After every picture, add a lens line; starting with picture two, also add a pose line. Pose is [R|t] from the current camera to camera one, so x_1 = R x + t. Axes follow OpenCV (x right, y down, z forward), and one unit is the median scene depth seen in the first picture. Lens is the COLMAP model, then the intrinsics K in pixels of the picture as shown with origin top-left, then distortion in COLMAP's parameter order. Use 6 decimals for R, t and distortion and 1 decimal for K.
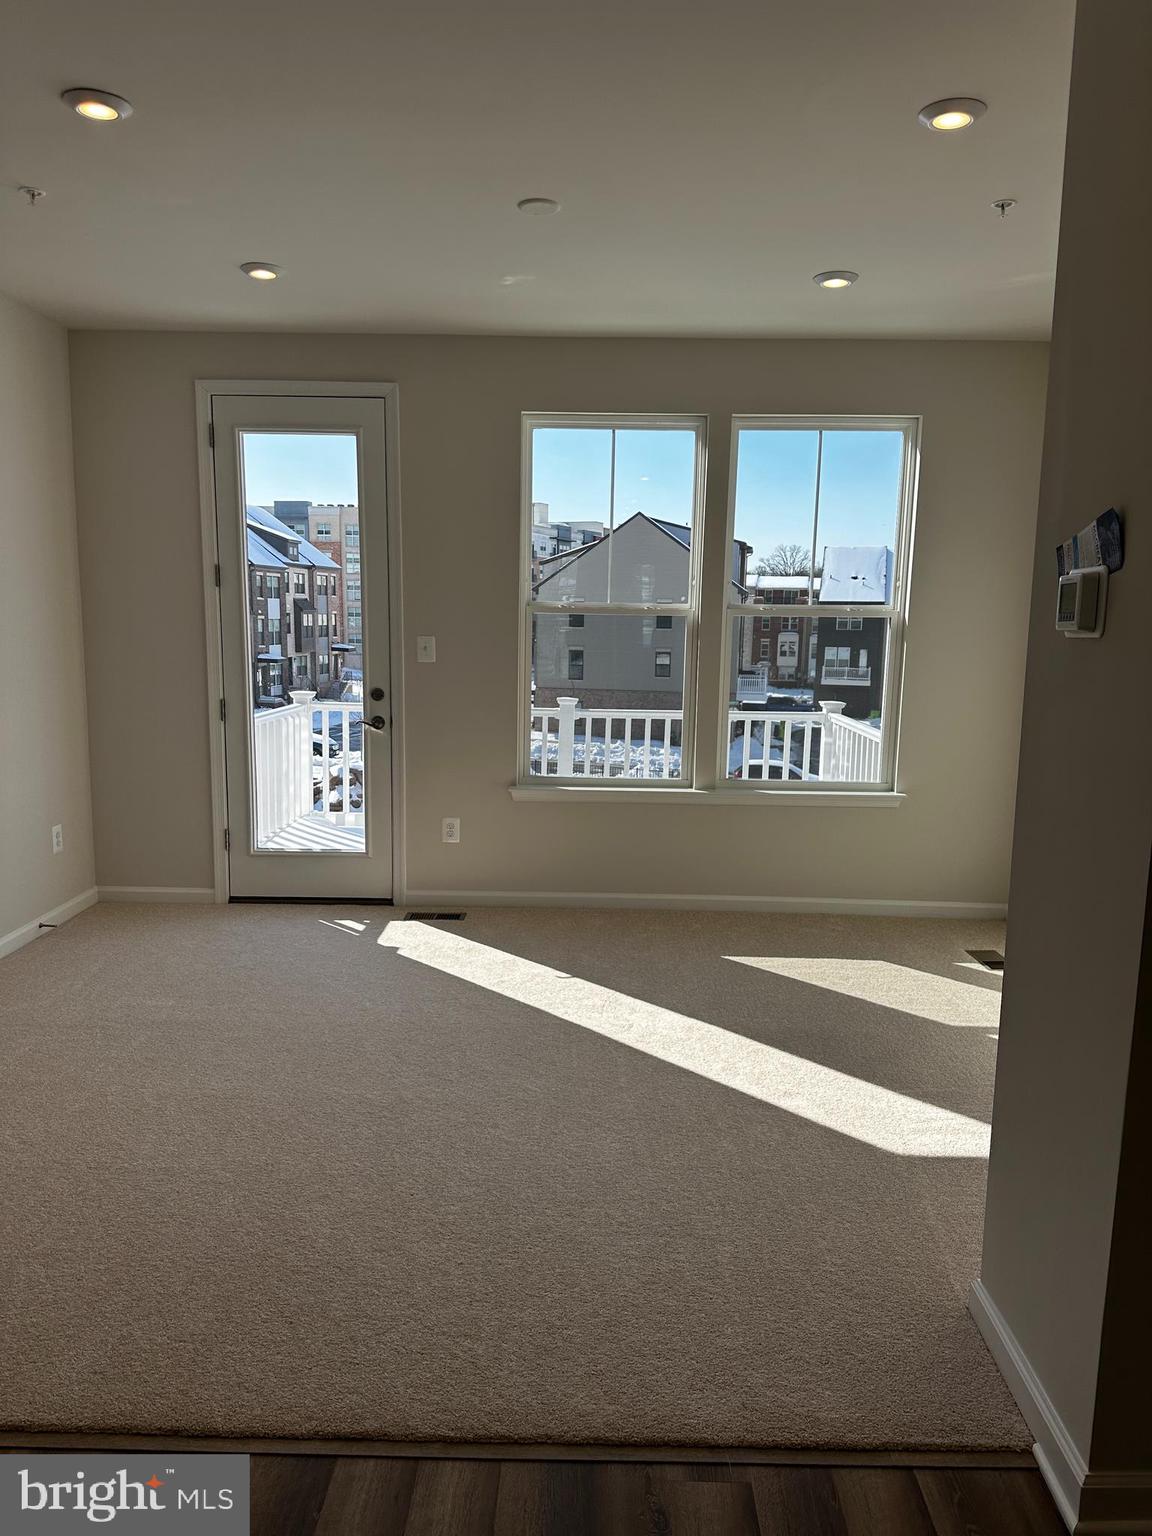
lens RADIAL K [[1086.0, 0, 576.2], [0, 1086.0, 772.1], [0, 0, 1]] dist [0.049715, 0.000160]
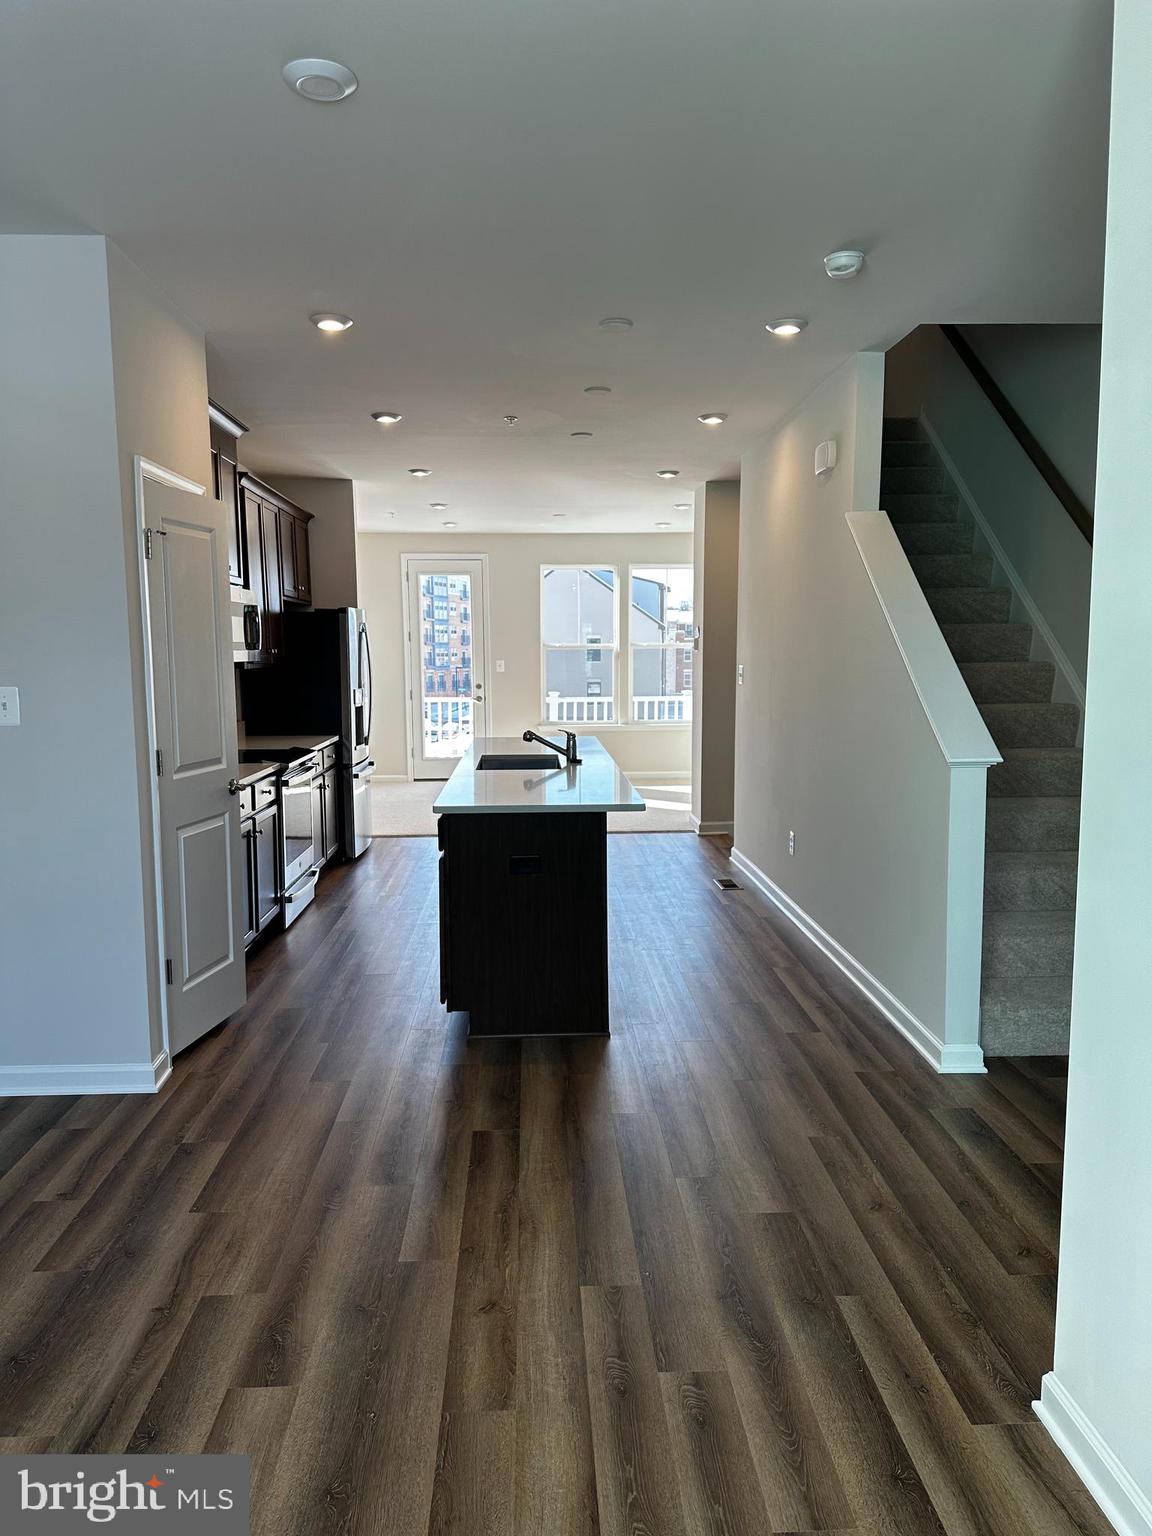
lens RADIAL K [[1086.0, 0, 576.6], [0, 1086.0, 766.5], [0, 0, 1]] dist [0.049715, 0.000160]
pose [[0.997553, -0.029219, 0.063517, -0.095716], [0.031555, 0.998850, -0.036090, 0.137777], [-0.062390, 0.038006, 0.997328, -0.949147]]
